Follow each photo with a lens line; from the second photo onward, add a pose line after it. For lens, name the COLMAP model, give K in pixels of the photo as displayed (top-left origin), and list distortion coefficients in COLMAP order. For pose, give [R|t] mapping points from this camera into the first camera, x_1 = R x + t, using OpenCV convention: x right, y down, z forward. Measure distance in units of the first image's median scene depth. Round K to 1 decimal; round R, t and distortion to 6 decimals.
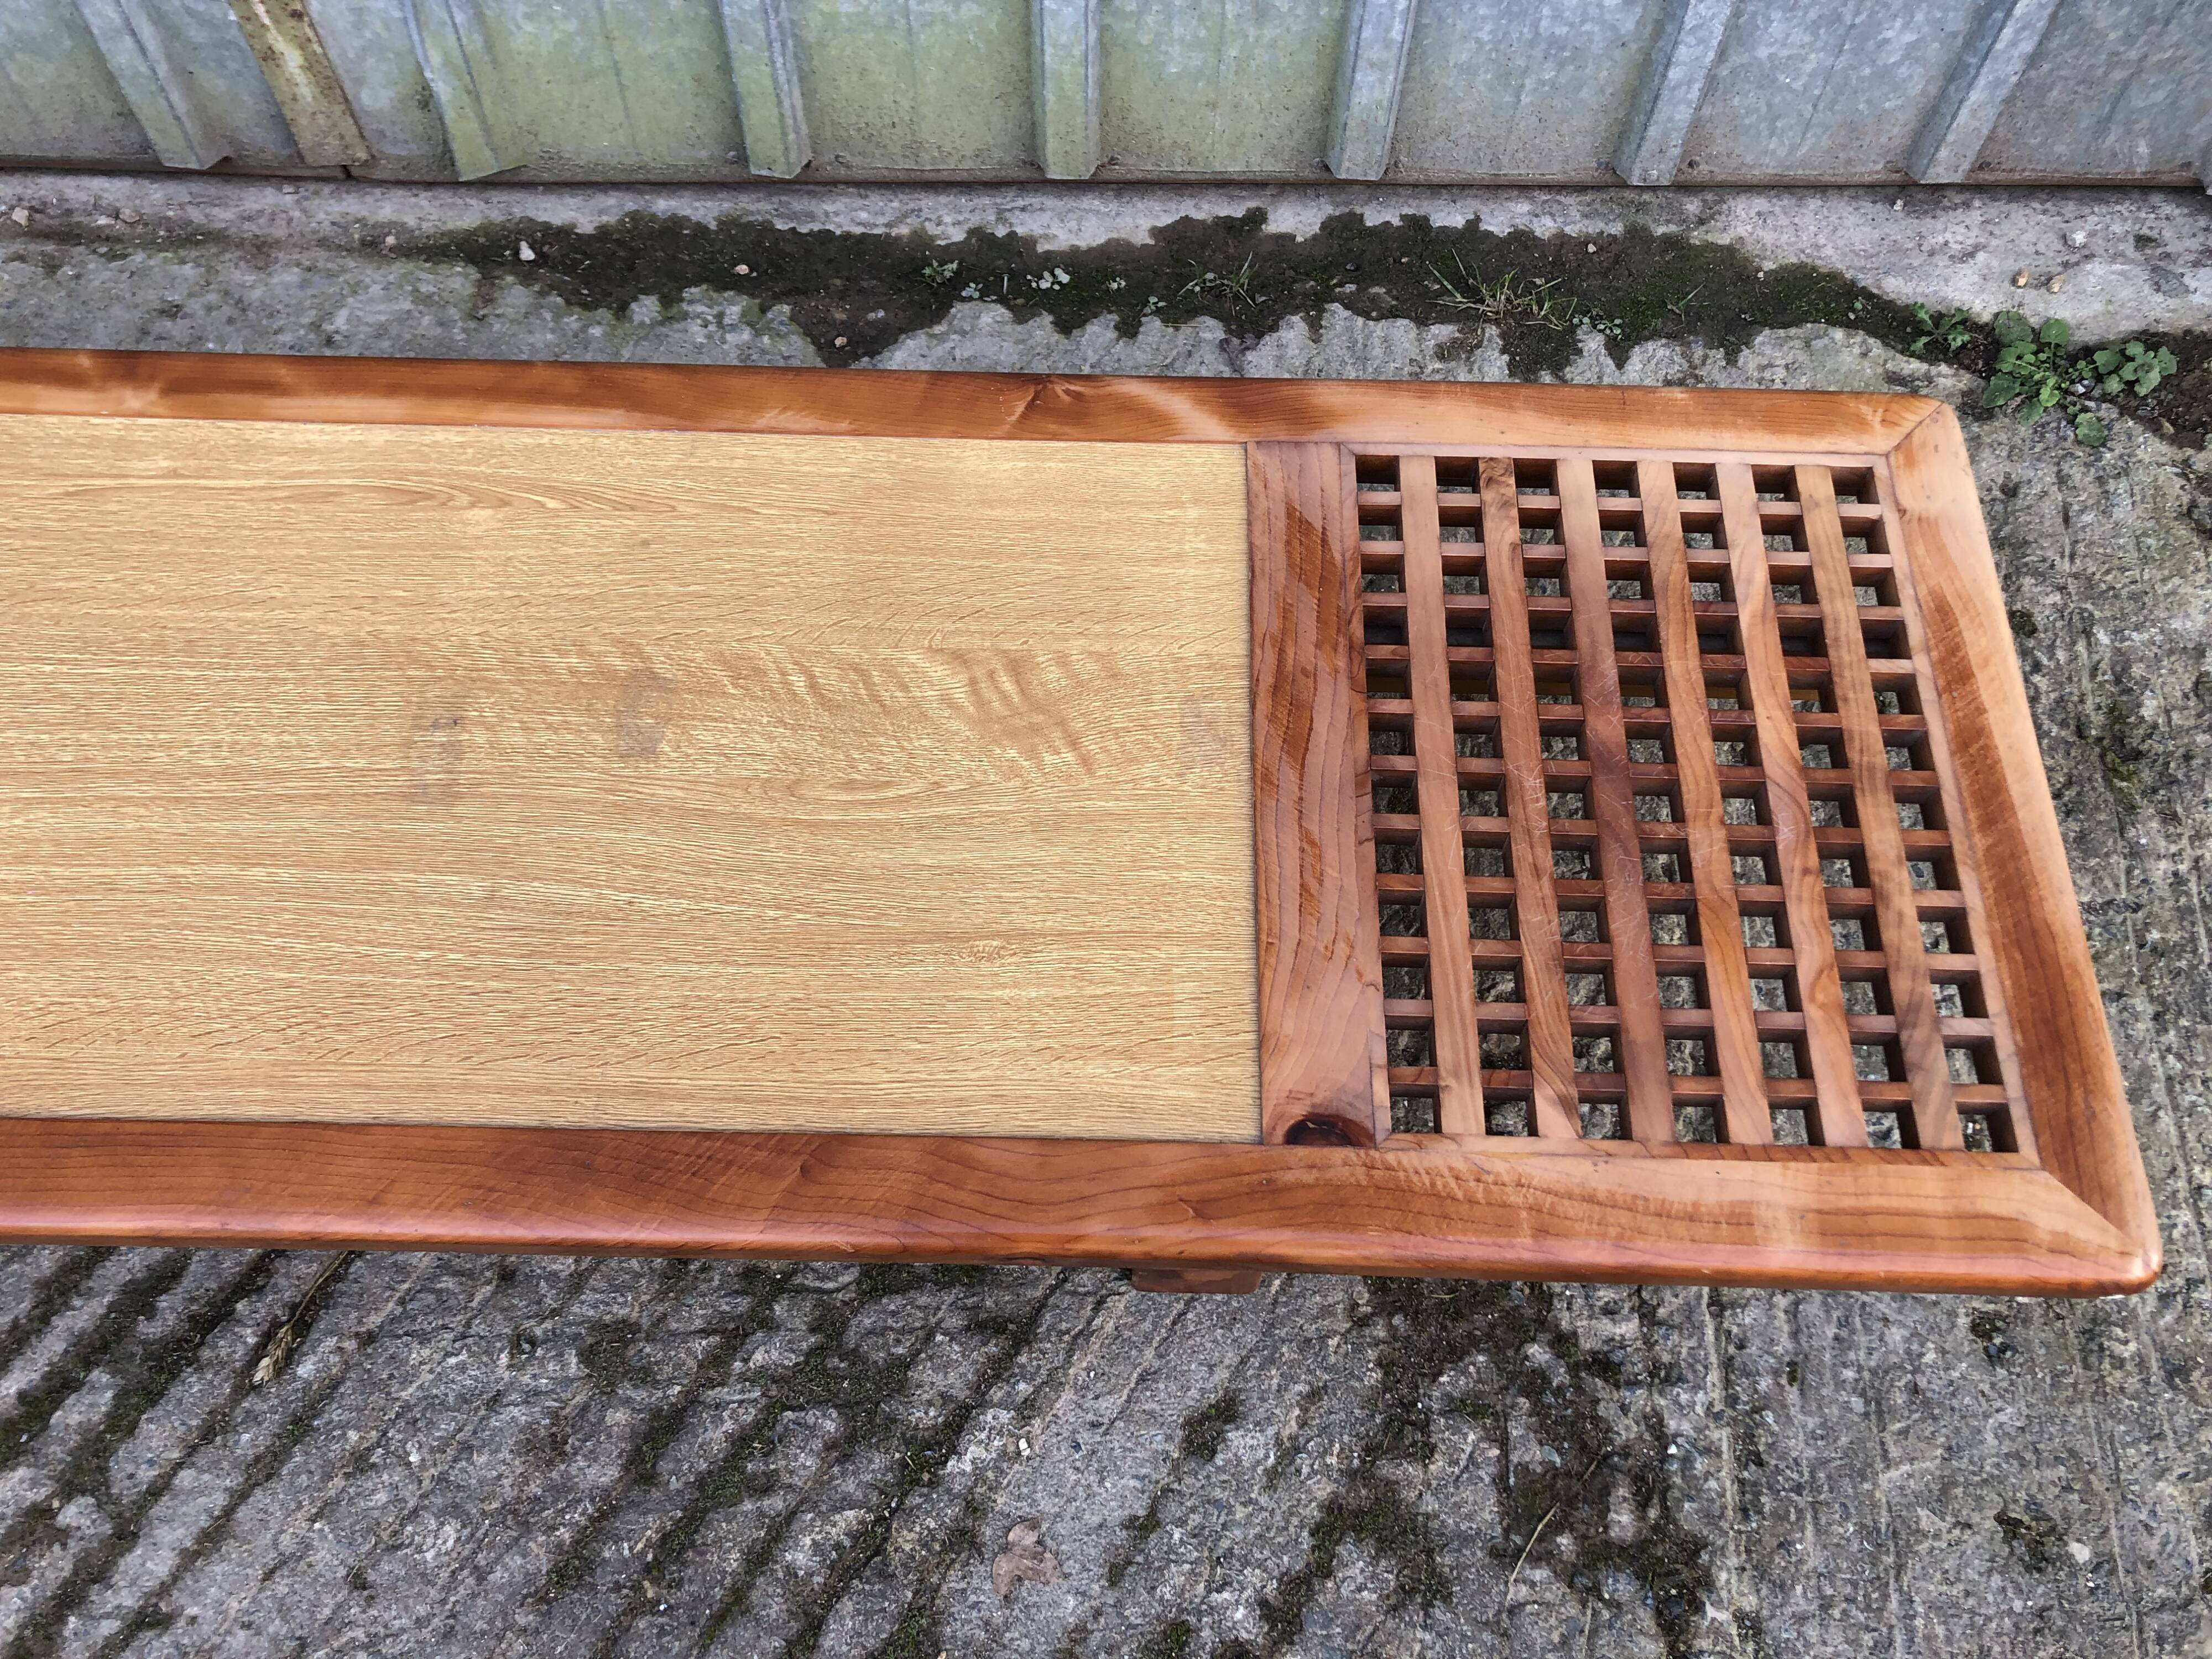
lens RADIAL K [[1806.1, 0, 1091.5], [0, 1806.1, 813.2], [0, 0, 1]] dist [0.020201, 0.000809]
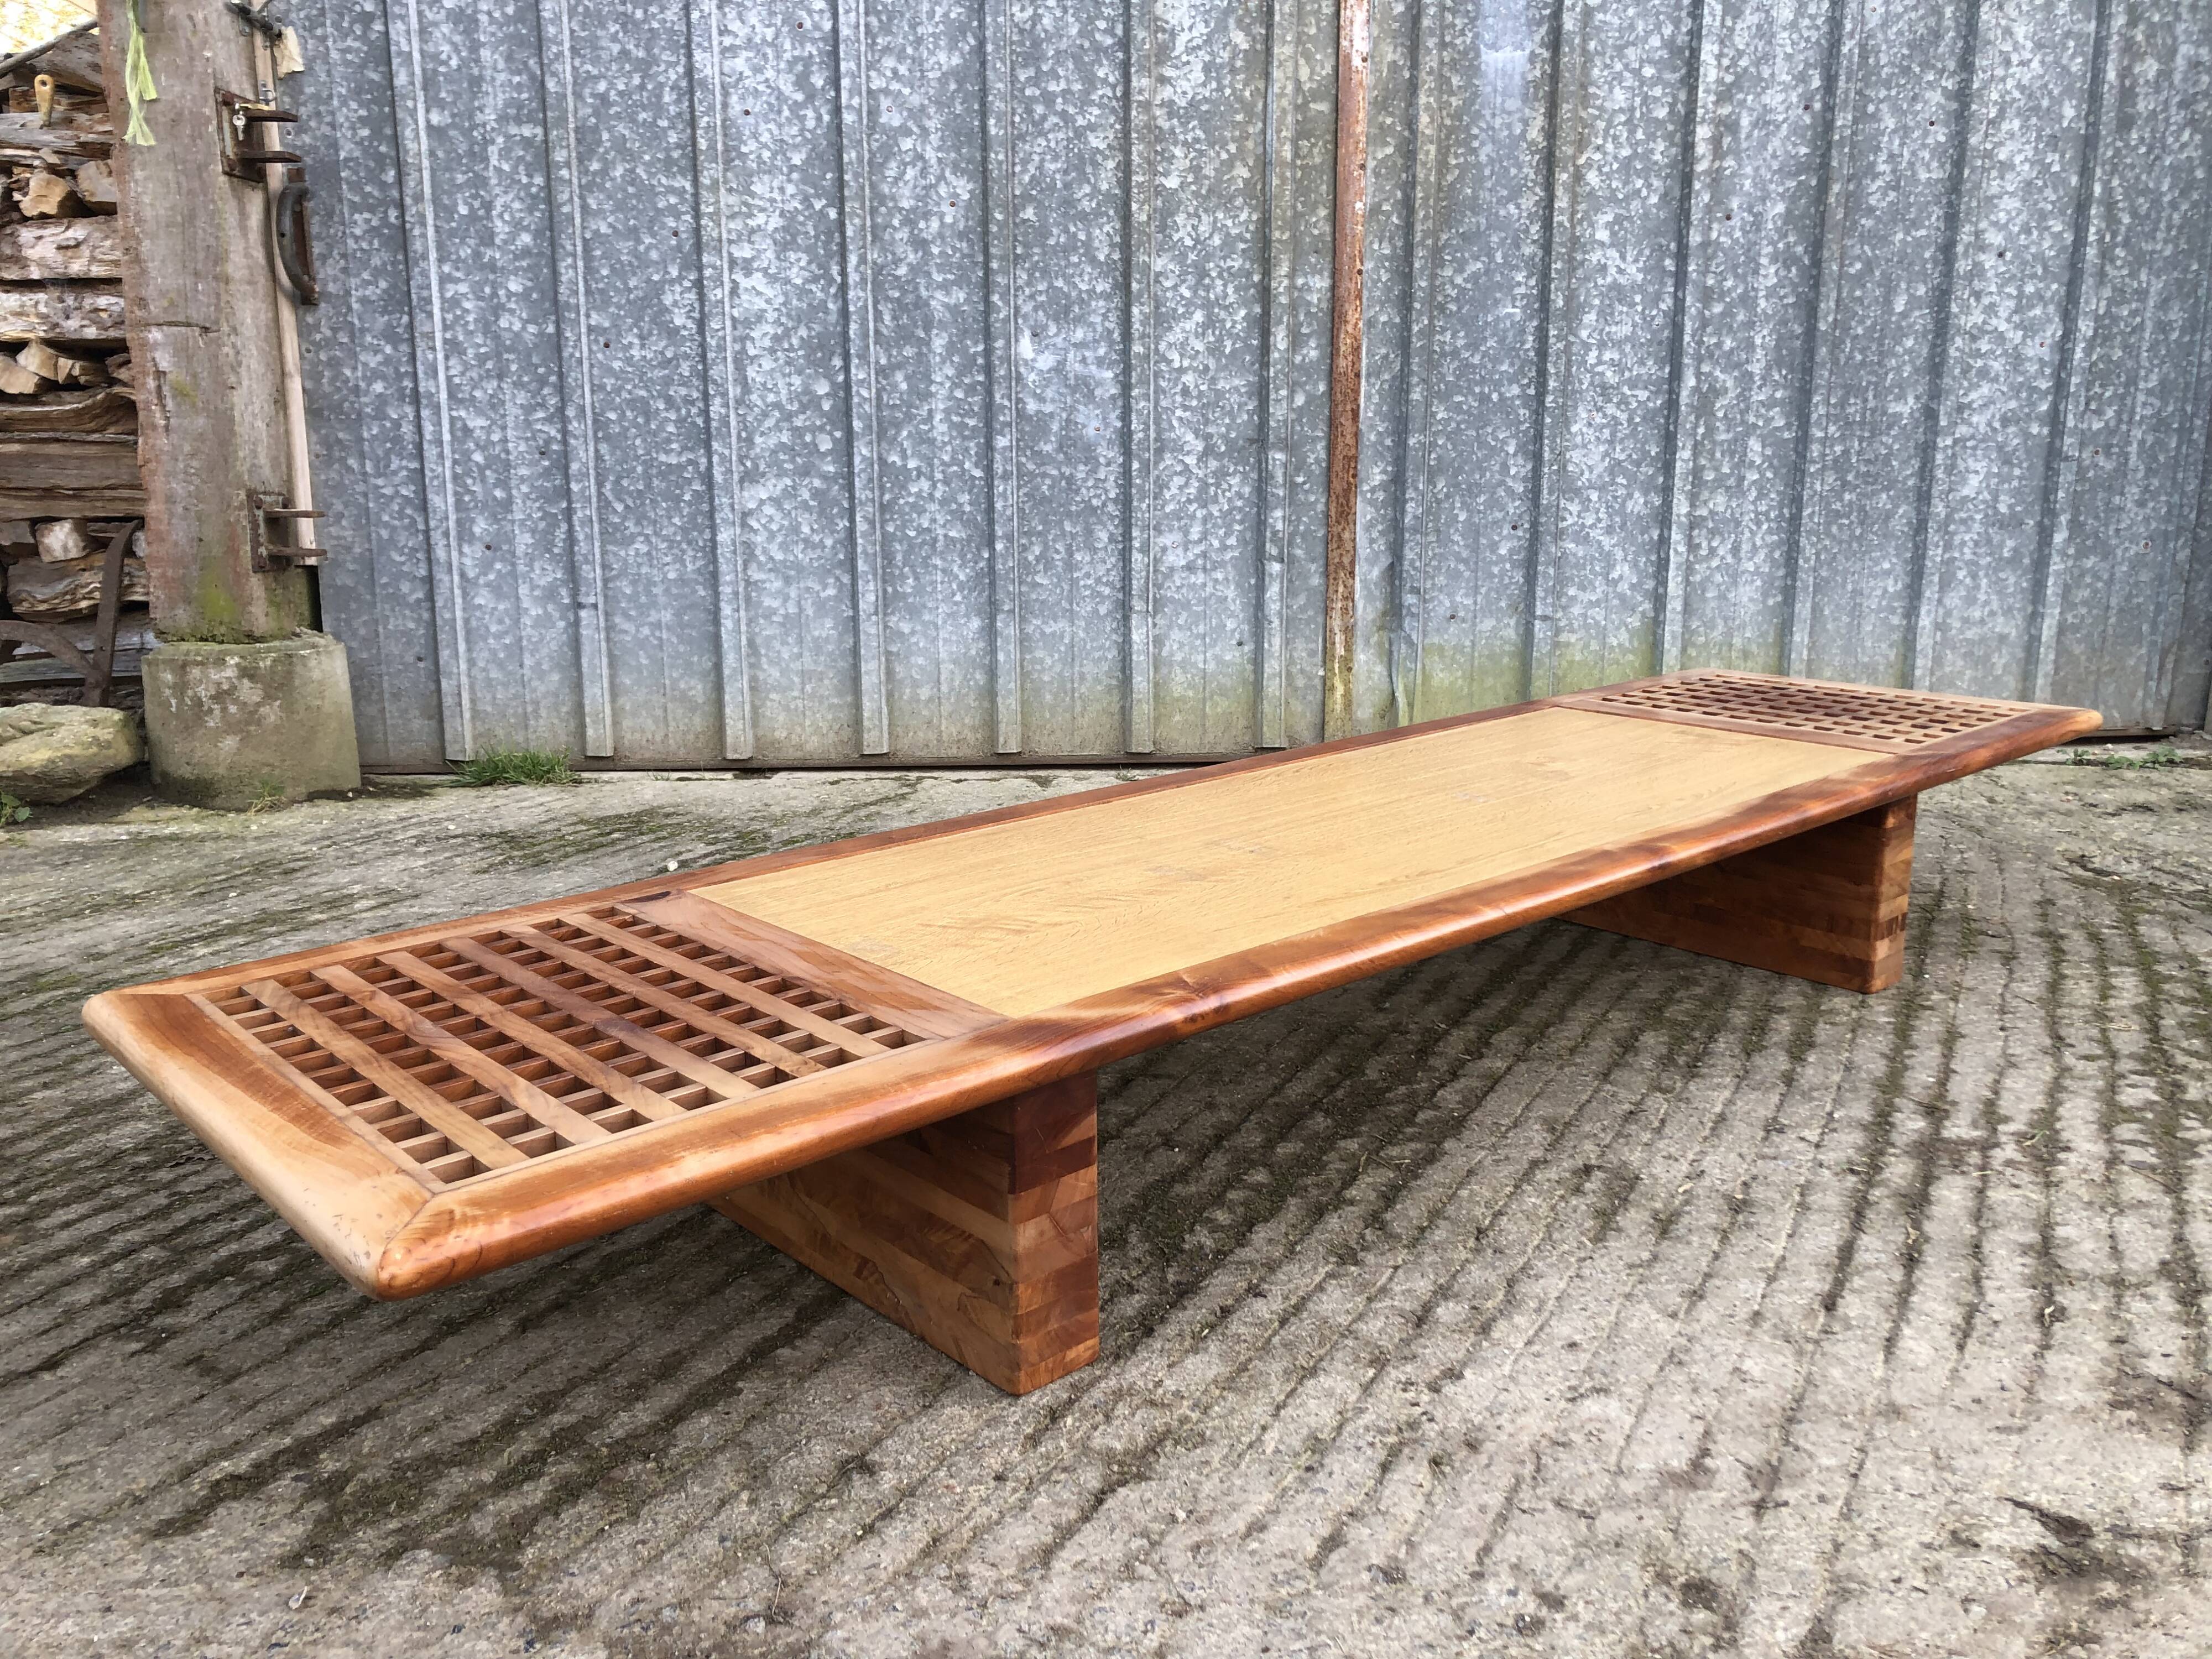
lens RADIAL K [[1811.8, 0, 1088.0], [0, 1811.8, 802.9], [0, 0, 1]] dist [0.007019, 0.011567]
pose [[0.994092, -0.026370, 0.105292, -1.285274], [0.097921, 0.636407, -0.765113, 1.791618], [-0.046833, 0.770903, 0.635229, -0.421228]]
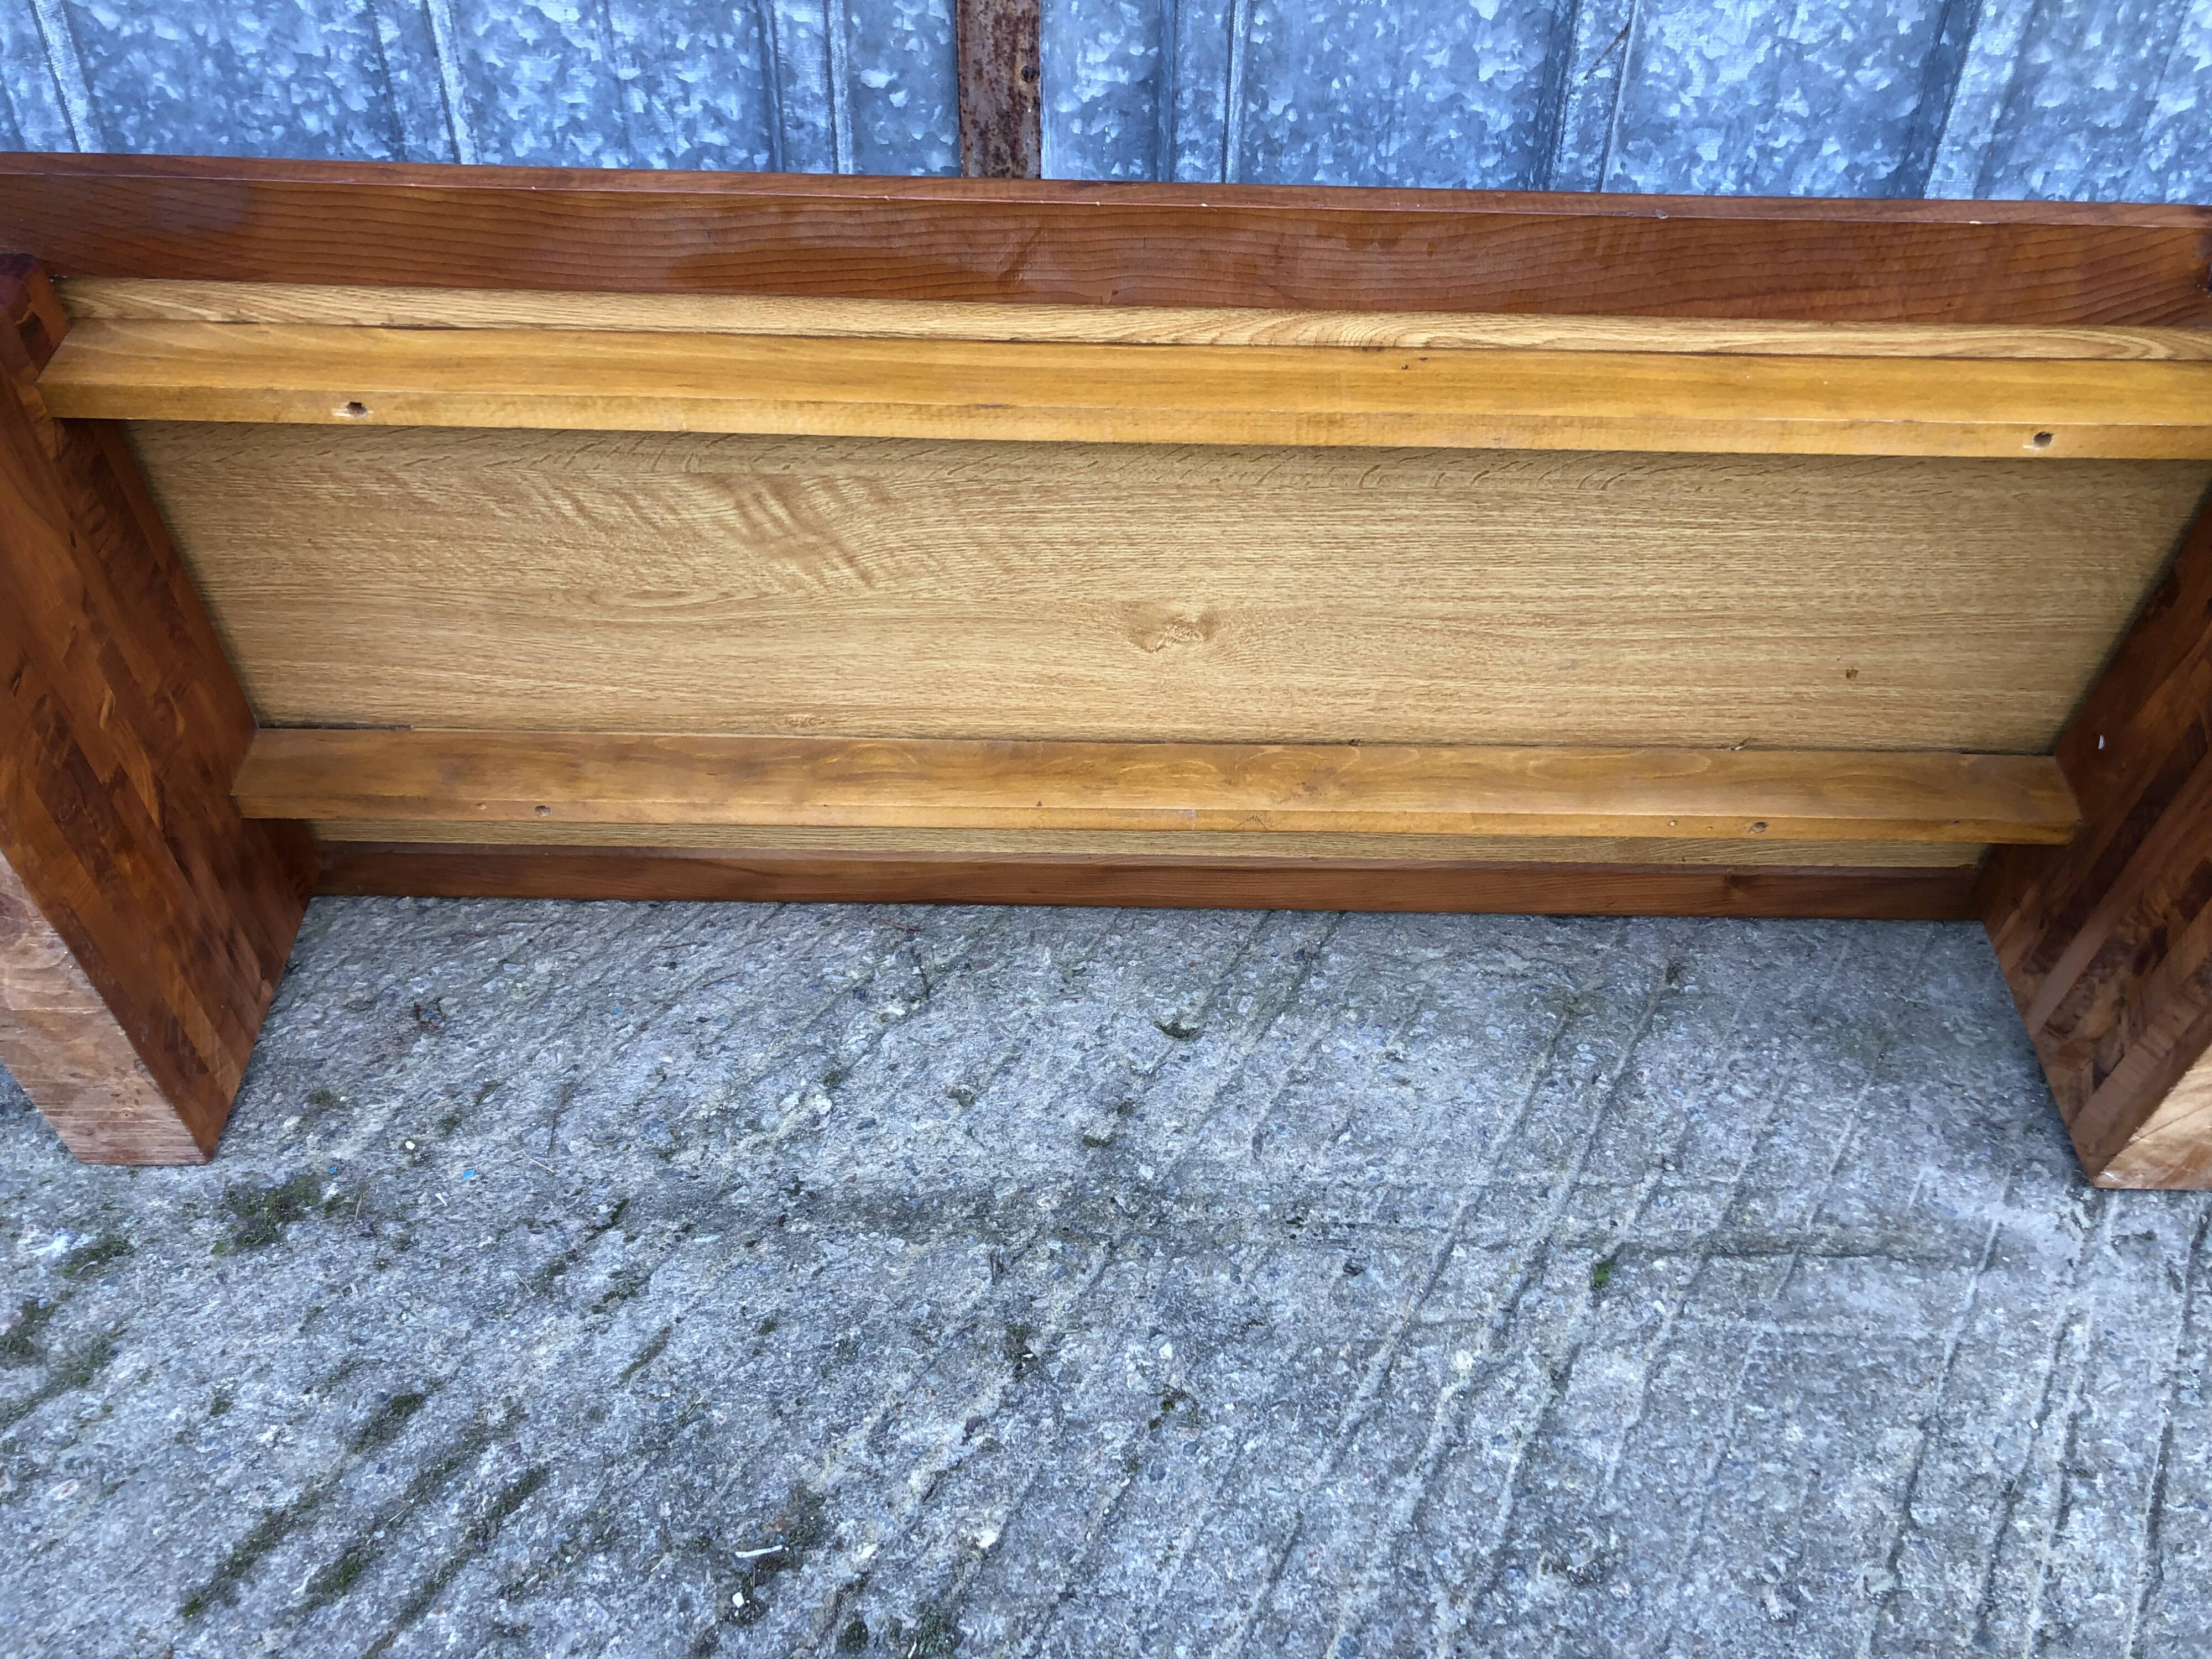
lens RADIAL K [[1805.4, 0, 1102.1], [0, 1805.4, 802.9], [0, 0, 1]] dist [0.008176, 0.005793]
pose [[0.999408, -0.005686, 0.033934, -0.545523], [0.019195, 0.910645, -0.412744, 0.097334], [-0.028555, 0.413151, 0.910215, 0.226476]]
